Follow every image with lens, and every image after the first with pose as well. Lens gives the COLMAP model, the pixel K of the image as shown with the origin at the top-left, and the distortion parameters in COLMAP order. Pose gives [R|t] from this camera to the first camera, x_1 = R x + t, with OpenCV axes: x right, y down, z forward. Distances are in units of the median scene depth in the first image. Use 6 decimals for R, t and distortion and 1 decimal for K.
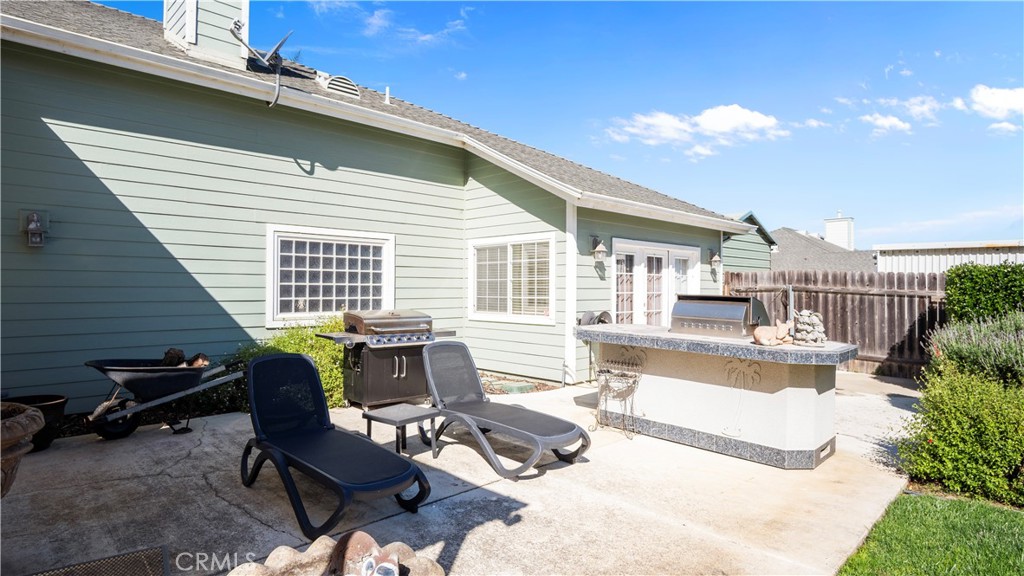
lens RADIAL K [[554.7, 0, 515.2], [0, 554.7, 287.8], [0, 0, 1]] dist [-0.024315, 0.000350]
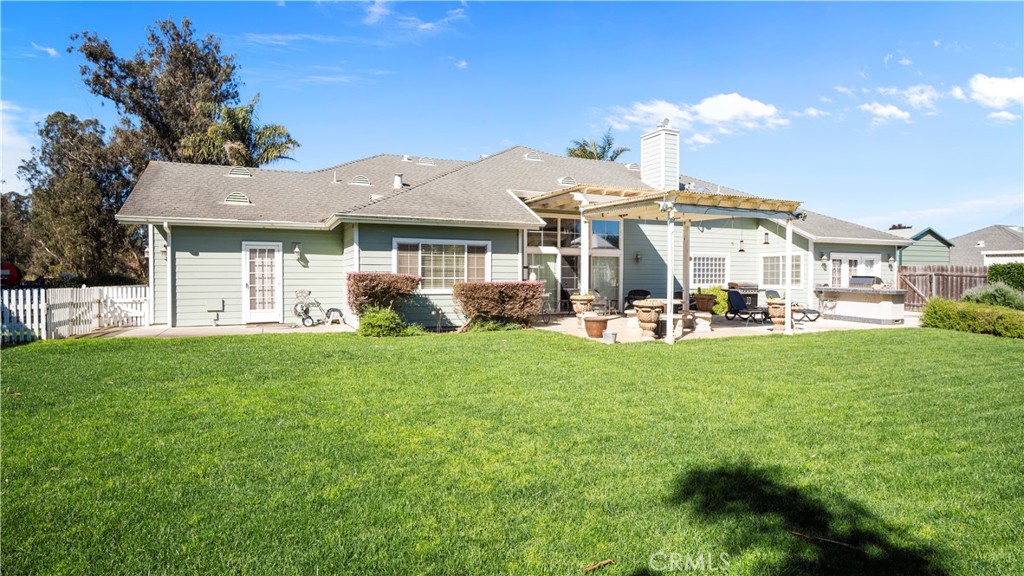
lens RADIAL K [[554.7, 0, 510.7], [0, 554.7, 284.9], [0, 0, 1]] dist [-0.024315, 0.000350]
pose [[0.932061, 0.001843, -0.362296, -0.226085], [0.003112, 0.999909, 0.013093, 0.010577], [0.362288, -0.013330, 0.931971, -1.560112]]
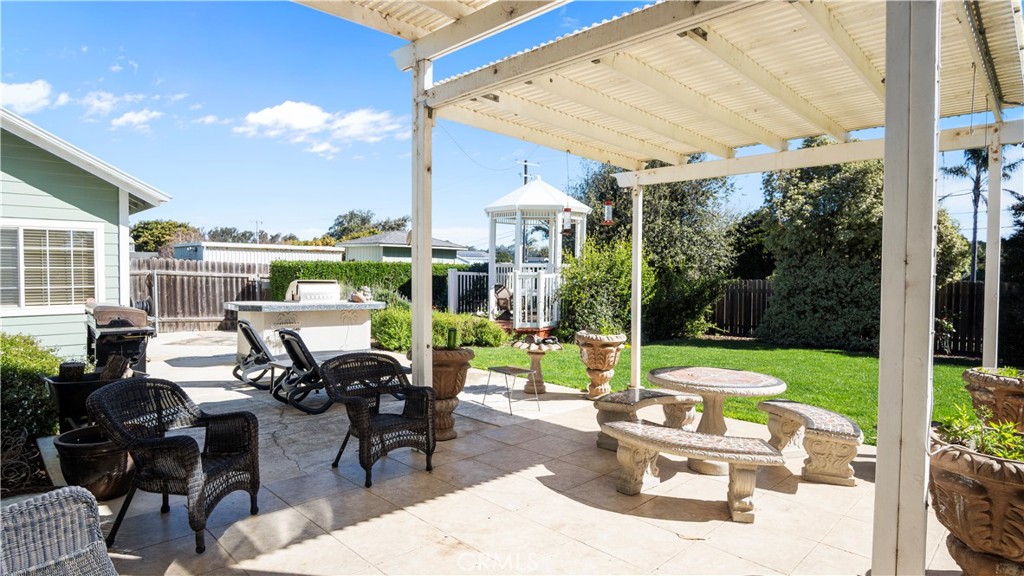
lens RADIAL K [[554.7, 0, 512.9], [0, 554.7, 287.9], [0, 0, 1]] dist [-0.024315, 0.000350]
pose [[-0.001573, -0.038825, 0.999245, -0.879802], [-0.005760, 0.999230, 0.038815, -0.021437], [-0.999982, -0.005694, -0.001795, 0.208313]]
